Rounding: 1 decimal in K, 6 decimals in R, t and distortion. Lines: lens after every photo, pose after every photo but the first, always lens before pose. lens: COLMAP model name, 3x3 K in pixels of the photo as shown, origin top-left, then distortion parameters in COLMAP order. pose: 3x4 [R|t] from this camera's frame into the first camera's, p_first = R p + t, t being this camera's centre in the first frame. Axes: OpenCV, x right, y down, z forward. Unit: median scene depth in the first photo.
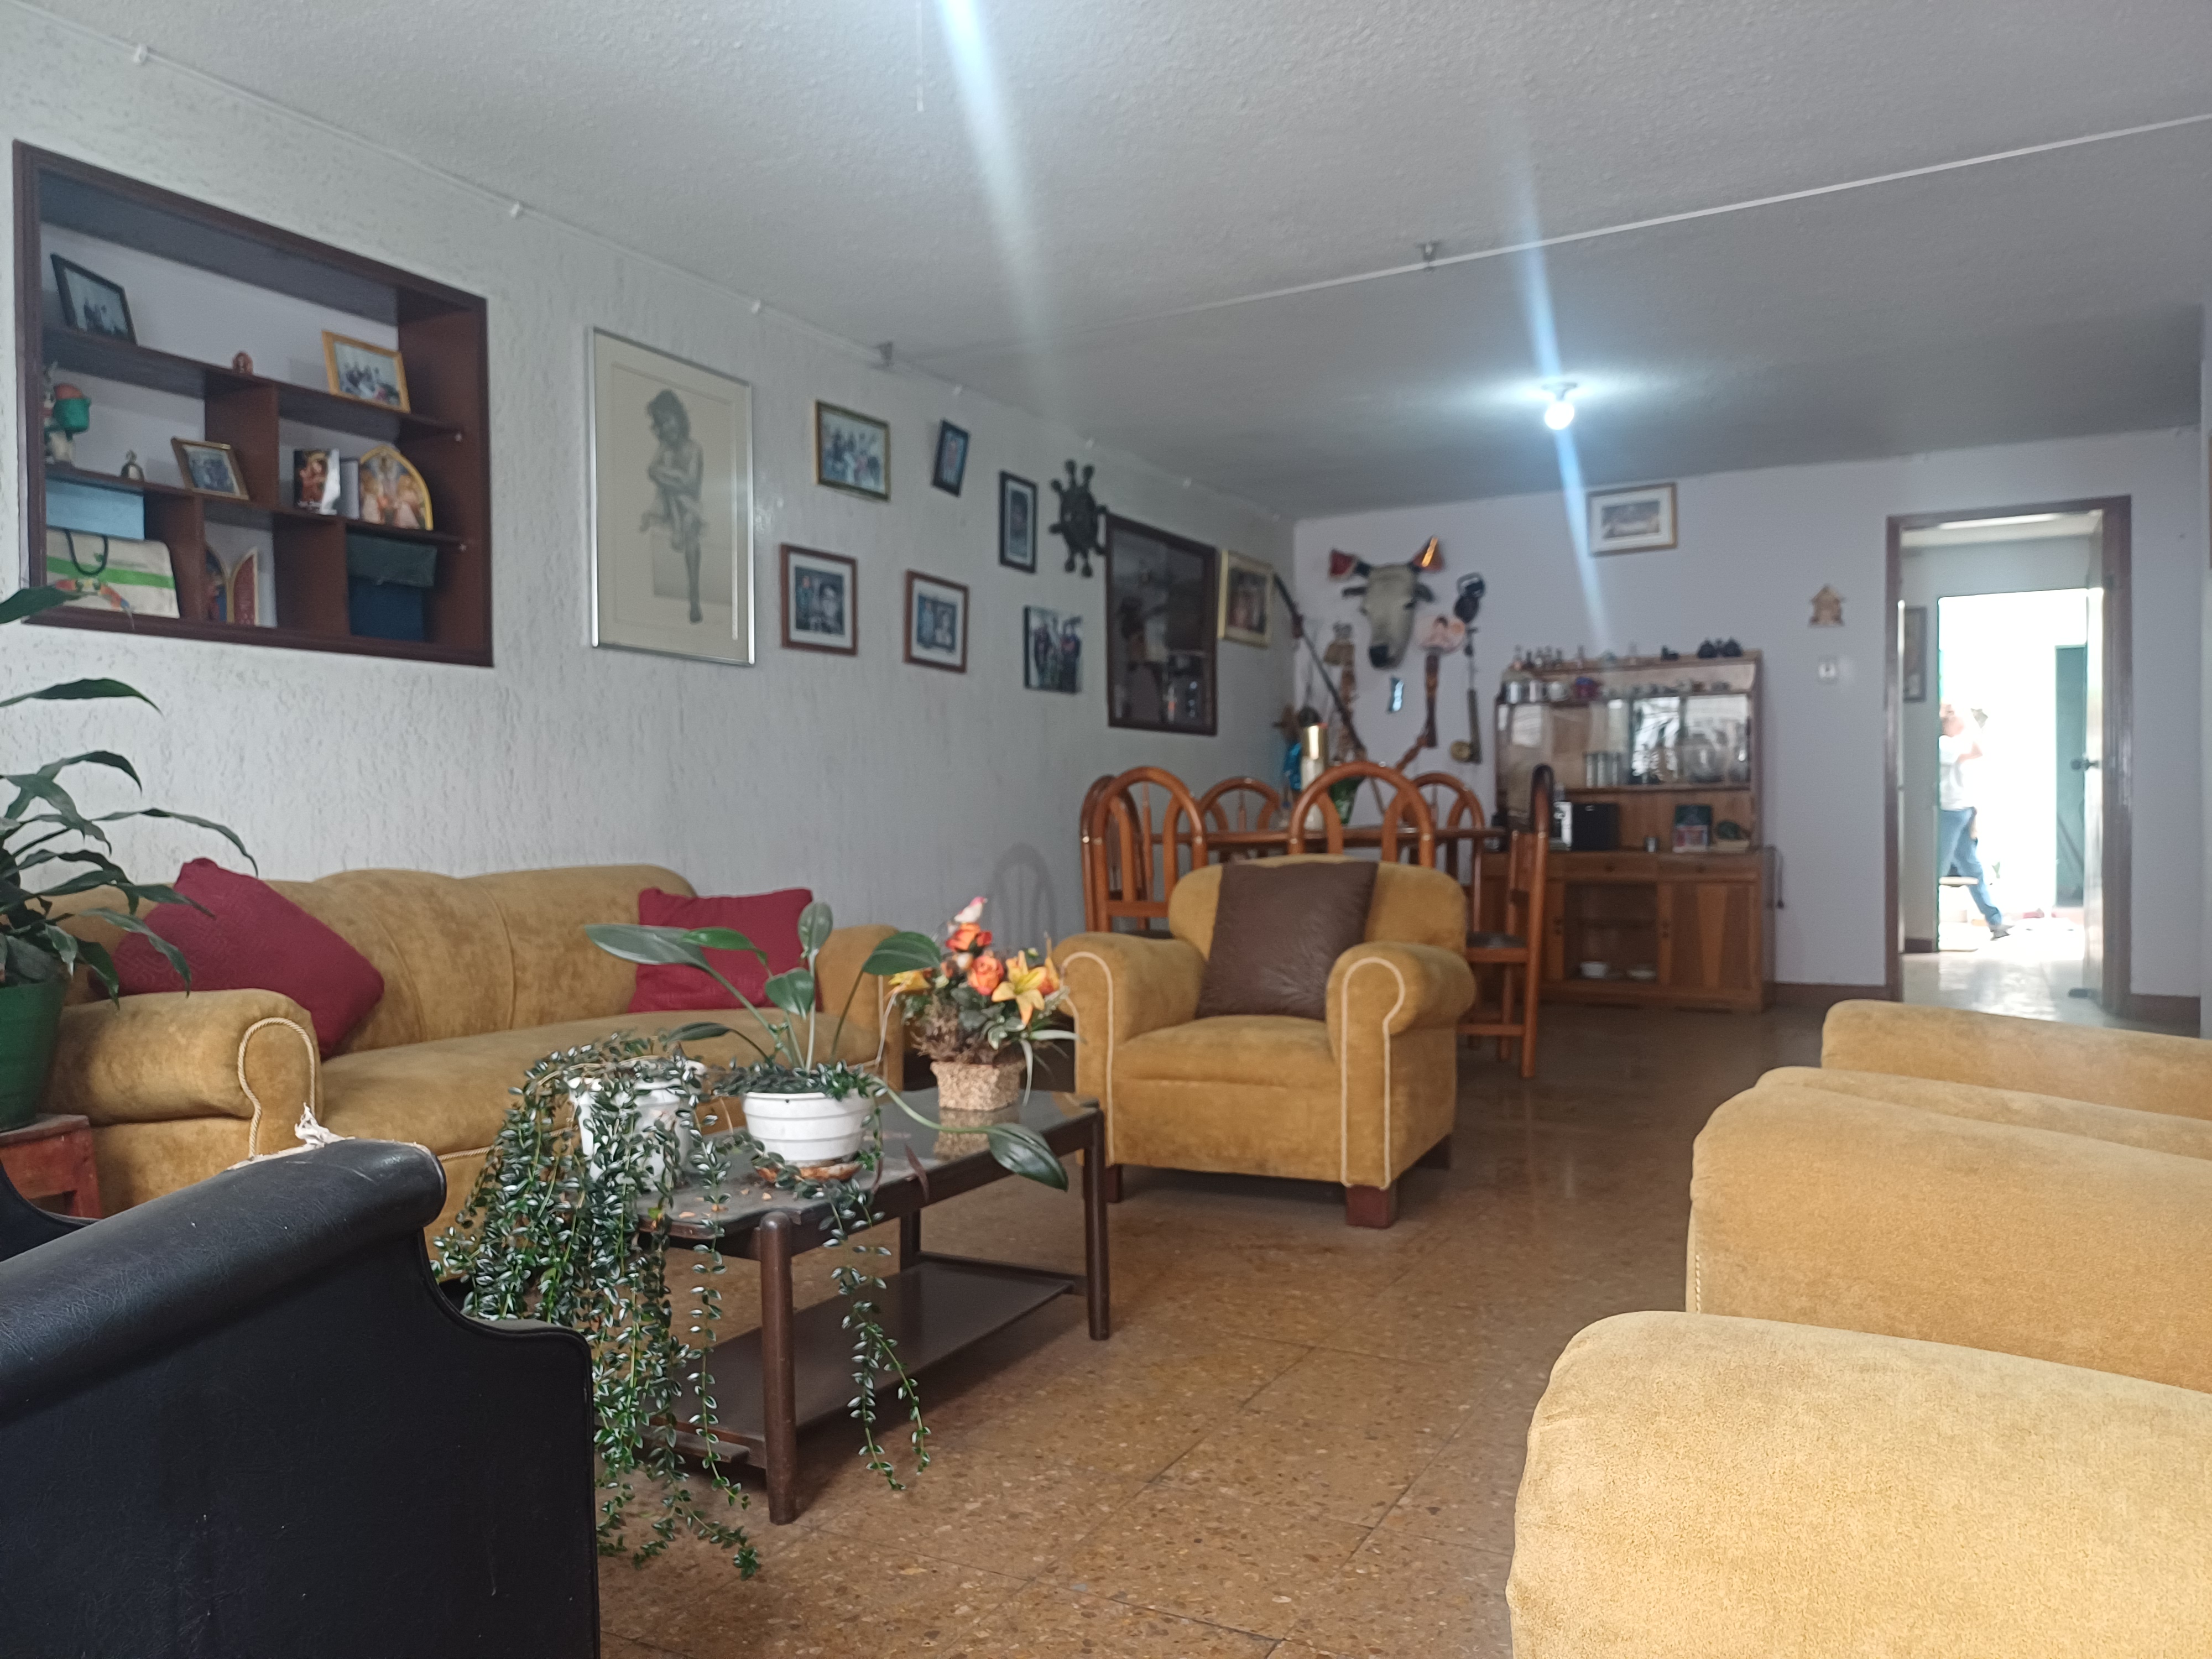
lens RADIAL K [[1614.8, 0, 1106.0], [0, 1614.8, 829.5], [0, 0, 1]] dist [0.097104, -0.126364]
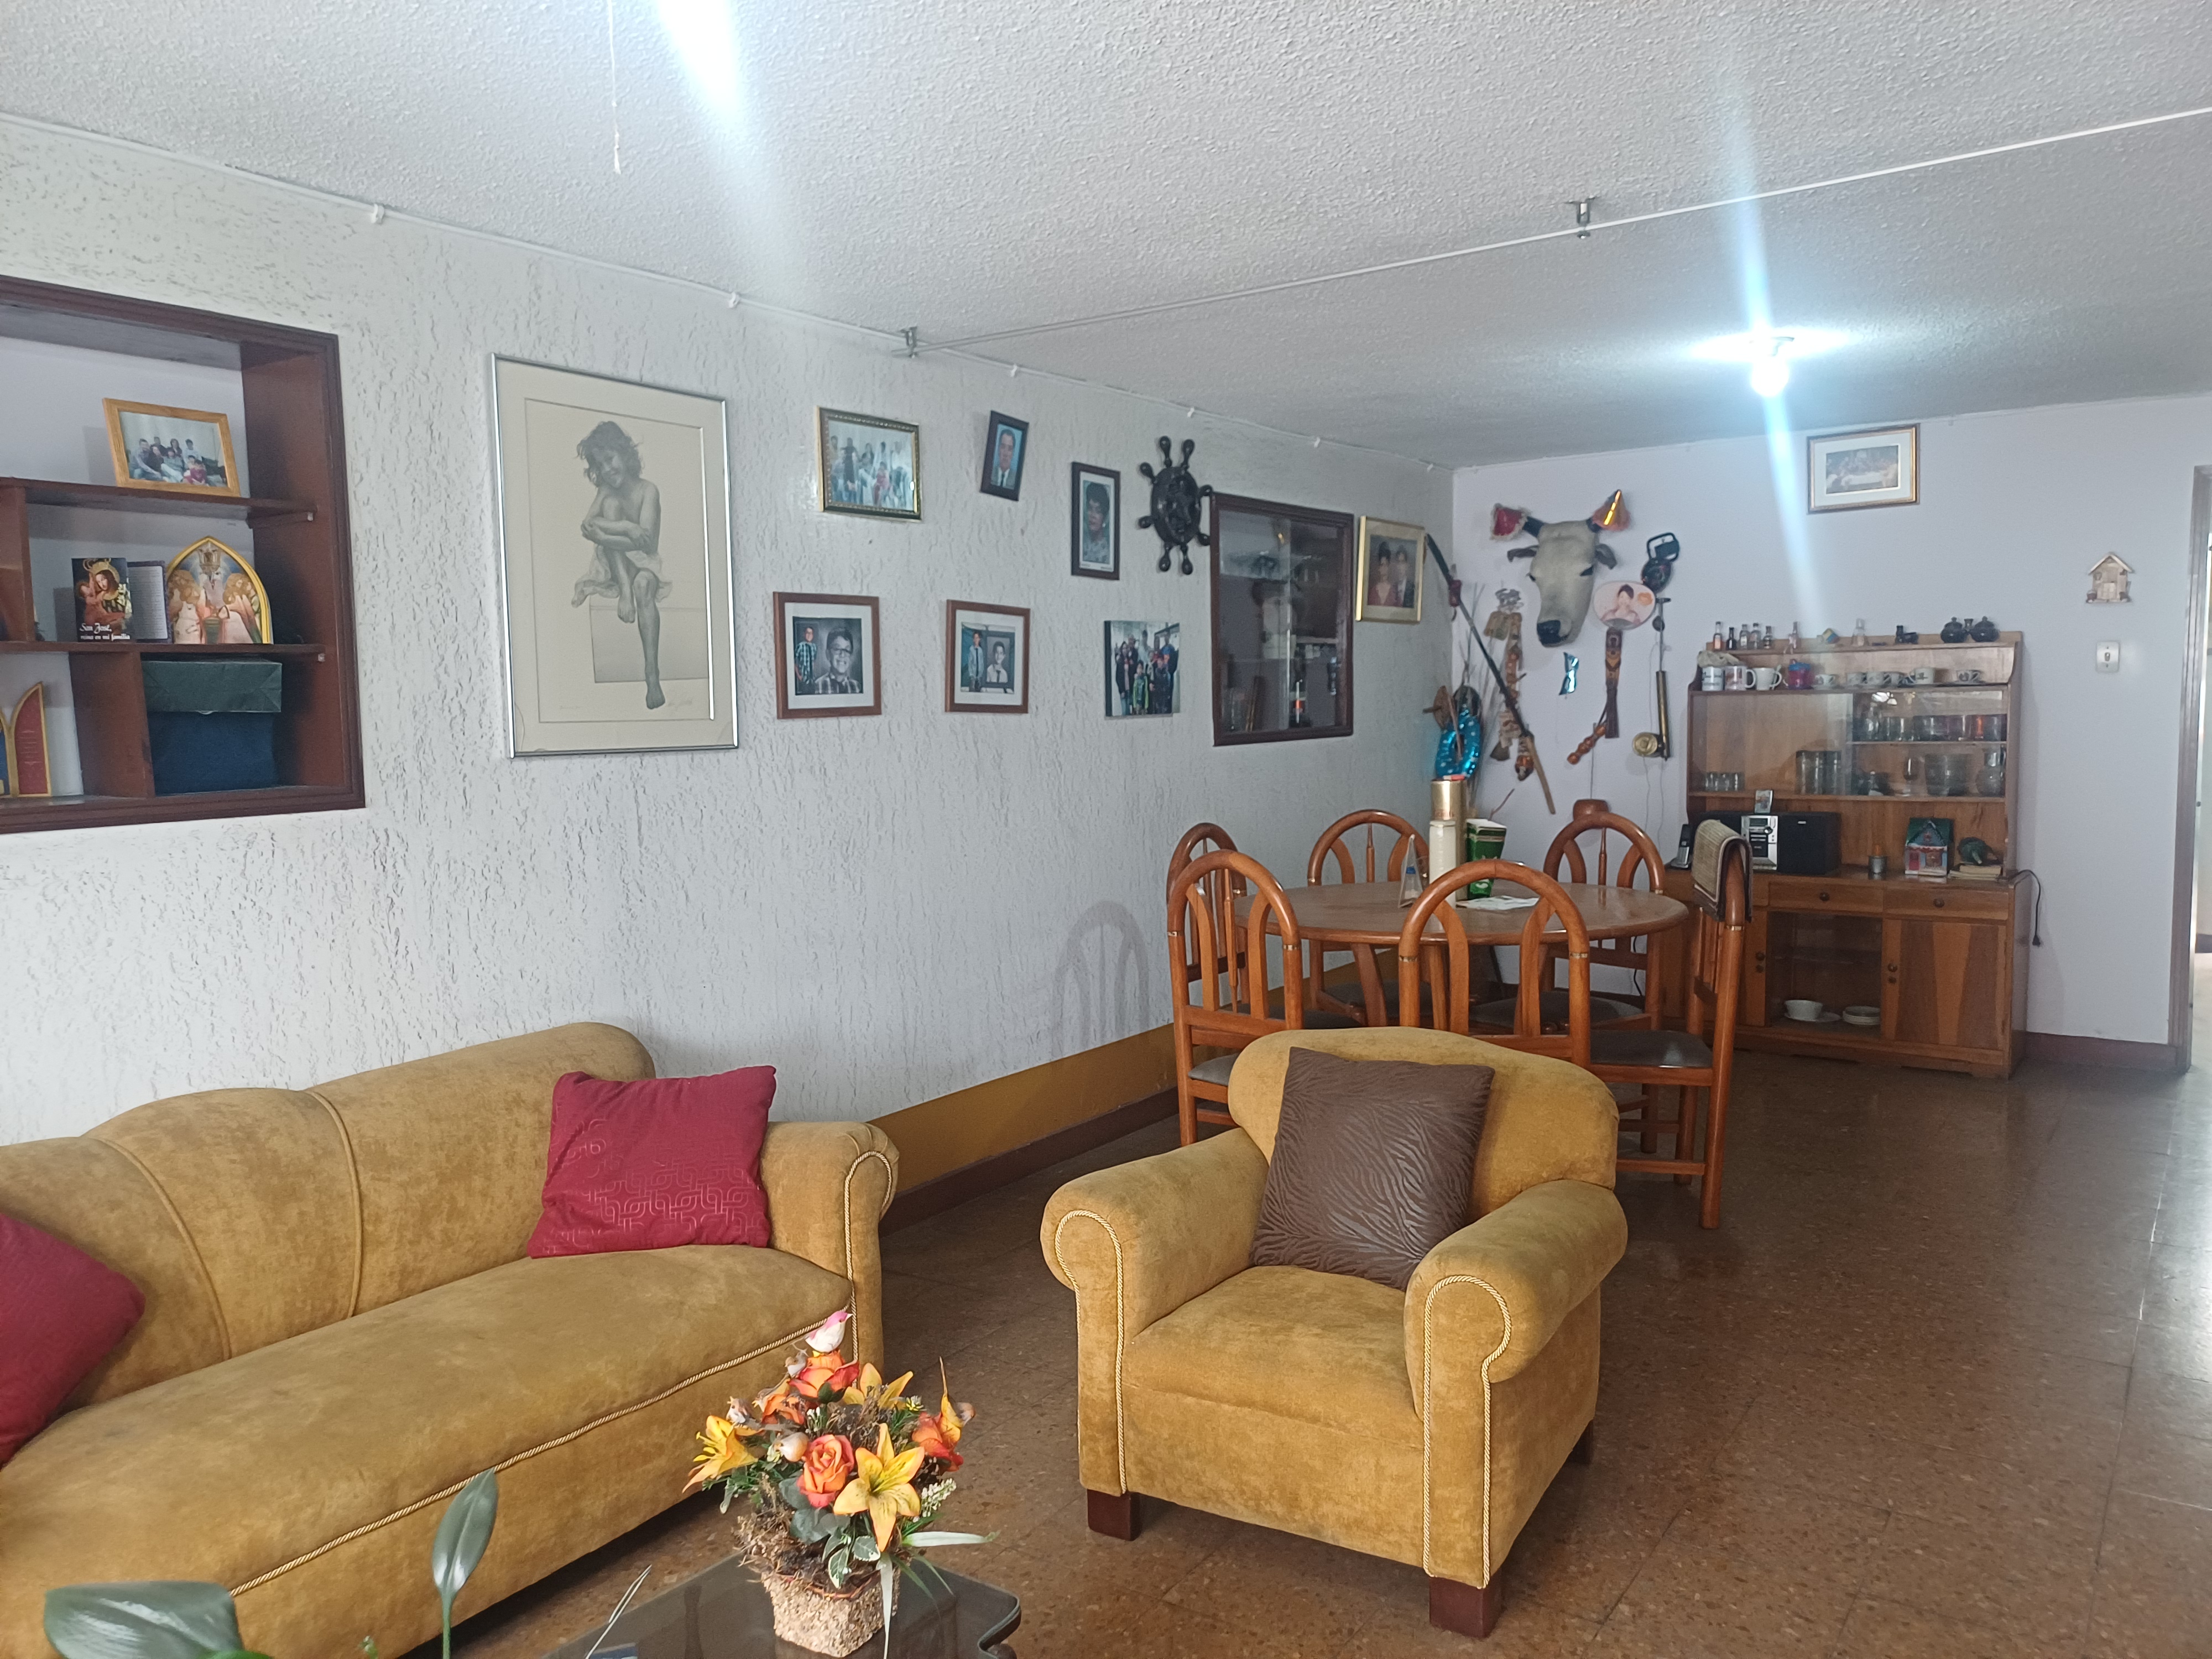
lens RADIAL K [[1611.9, 0, 1129.9], [0, 1611.9, 824.3], [0, 0, 1]] dist [0.067040, -0.059666]
pose [[0.994395, 0.000679, -0.105727, 0.081996], [0.007347, 0.997118, 0.075504, -0.152619], [0.105474, -0.075857, 0.991525, 0.258607]]
